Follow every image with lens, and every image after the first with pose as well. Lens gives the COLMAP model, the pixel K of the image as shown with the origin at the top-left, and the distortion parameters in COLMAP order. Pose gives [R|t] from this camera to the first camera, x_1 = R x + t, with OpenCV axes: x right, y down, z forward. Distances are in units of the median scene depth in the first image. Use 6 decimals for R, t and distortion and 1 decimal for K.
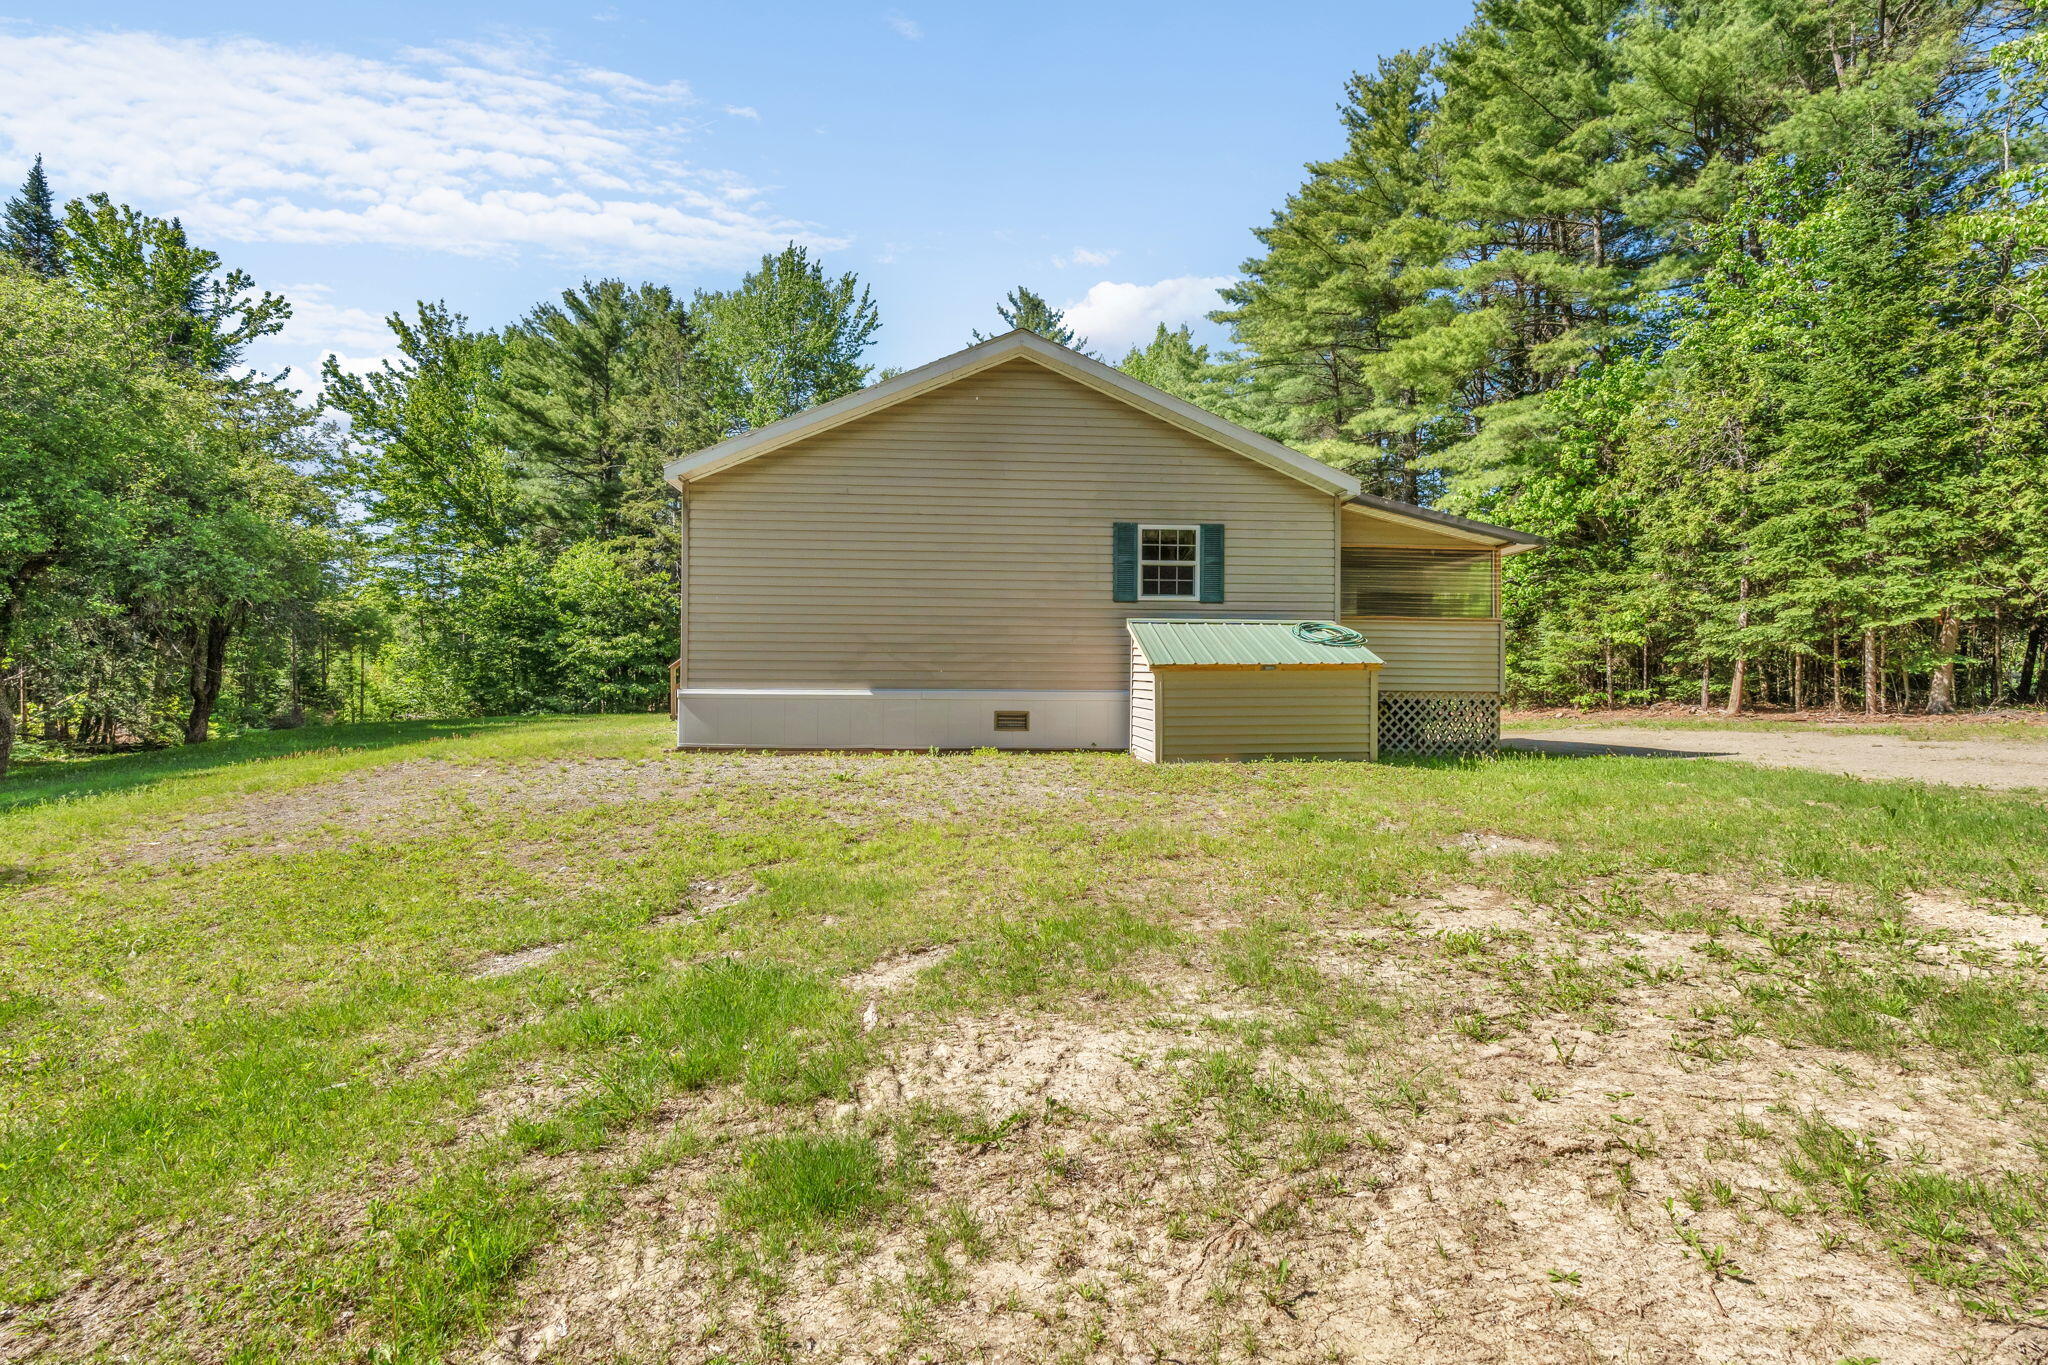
lens RADIAL K [[895.5, 0, 1026.3], [0, 895.5, 672.6], [0, 0, 1]] dist [-0.001475, -0.000201]
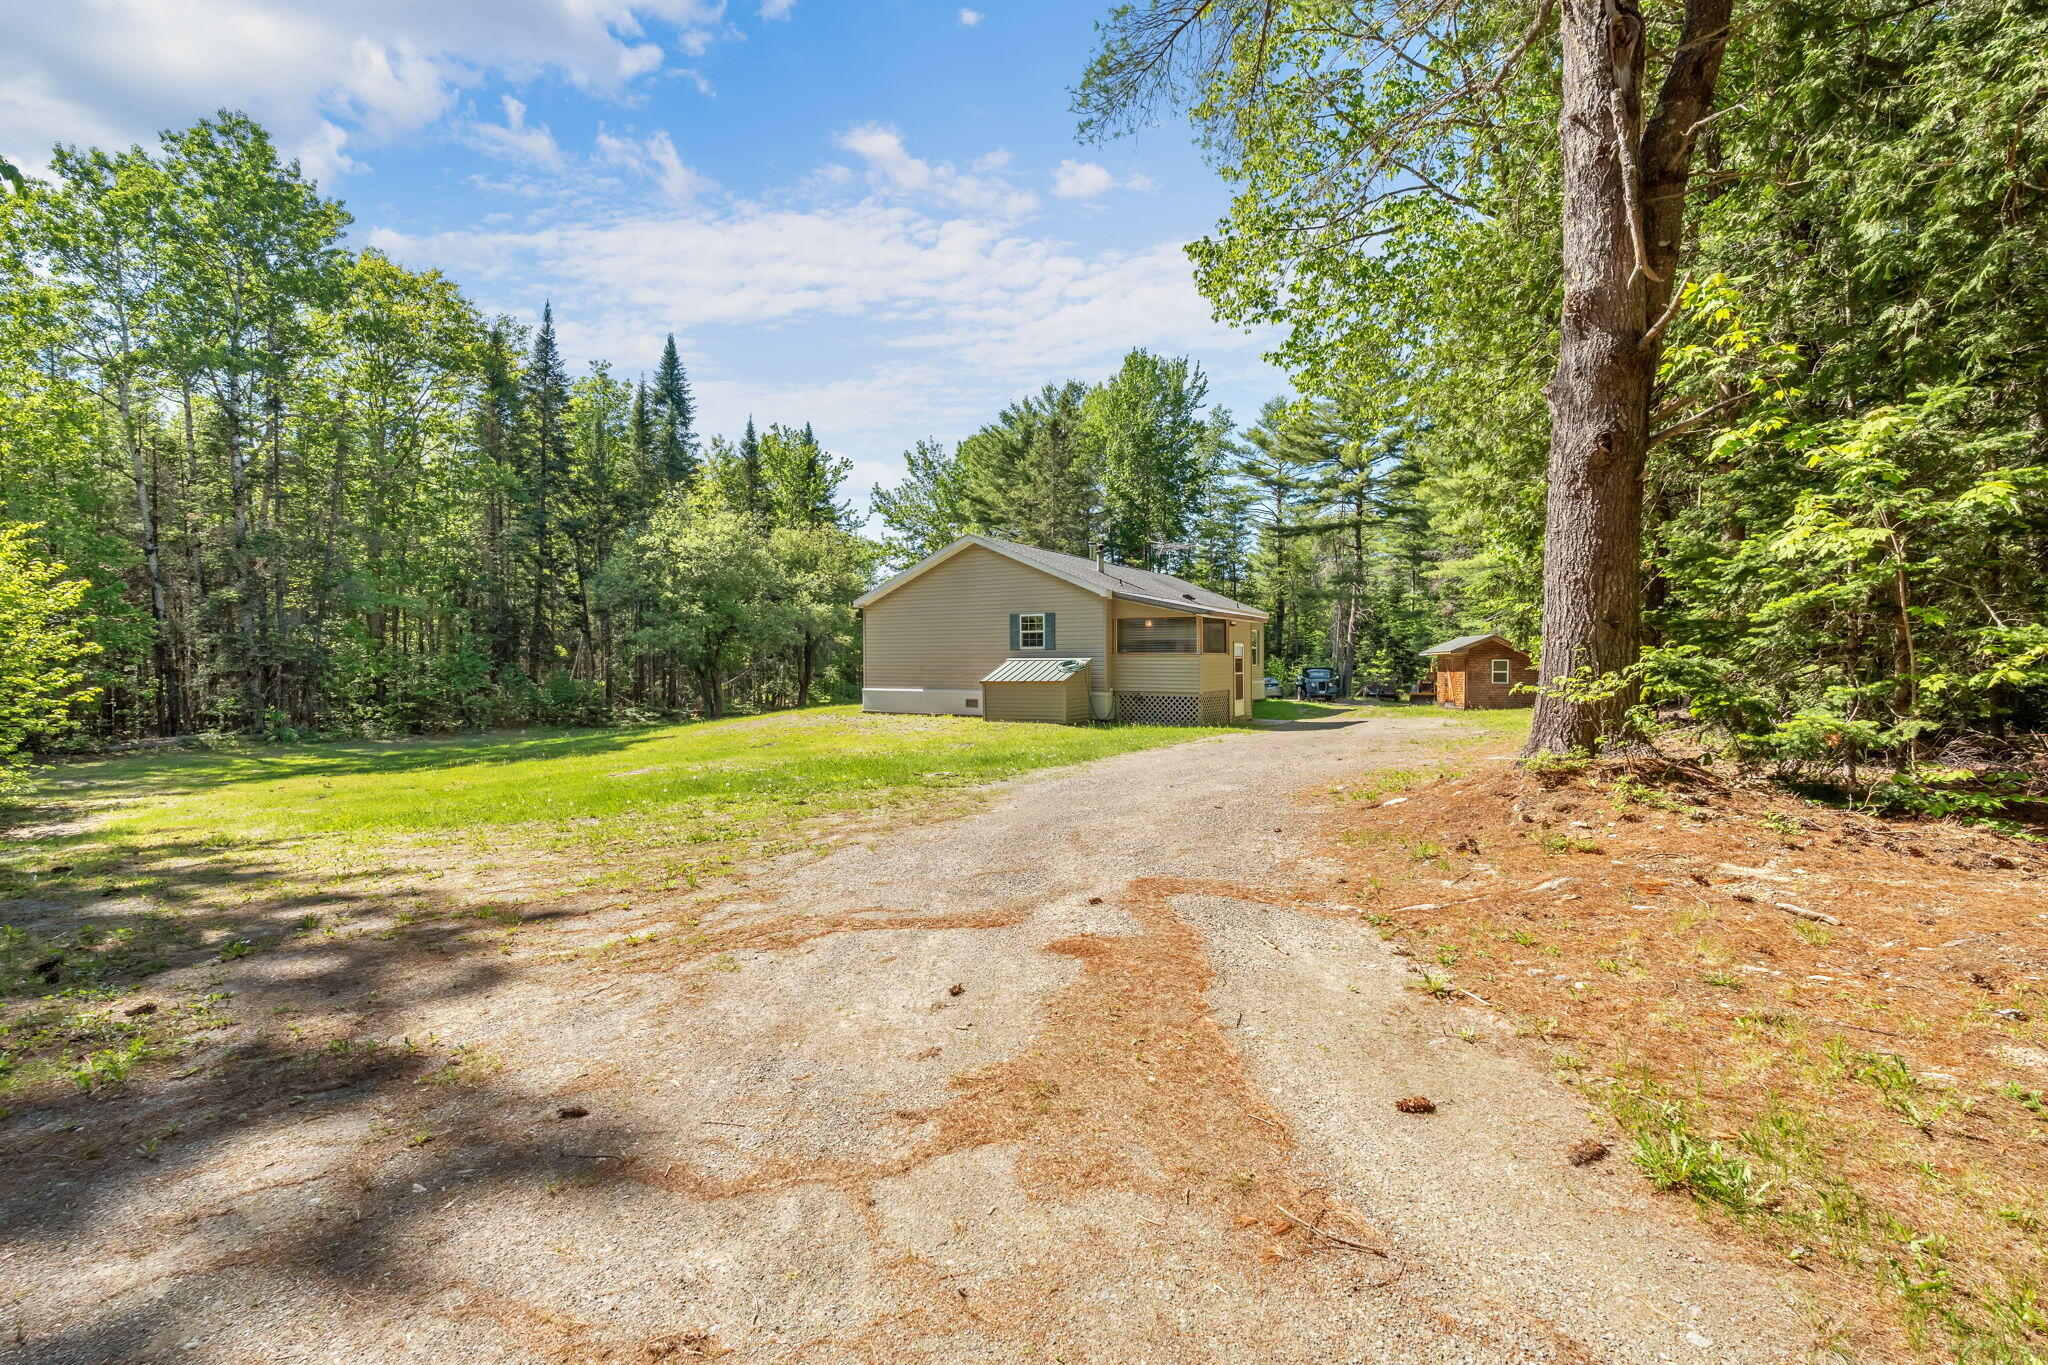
lens RADIAL K [[895.5, 0, 1026.3], [0, 895.5, 672.6], [0, 0, 1]] dist [-0.001475, -0.000201]
pose [[0.821464, -0.001576, -0.570258, 1.025981], [0.014754, 0.999720, 0.018490, -0.046938], [0.570070, -0.023602, 0.821257, -0.588262]]
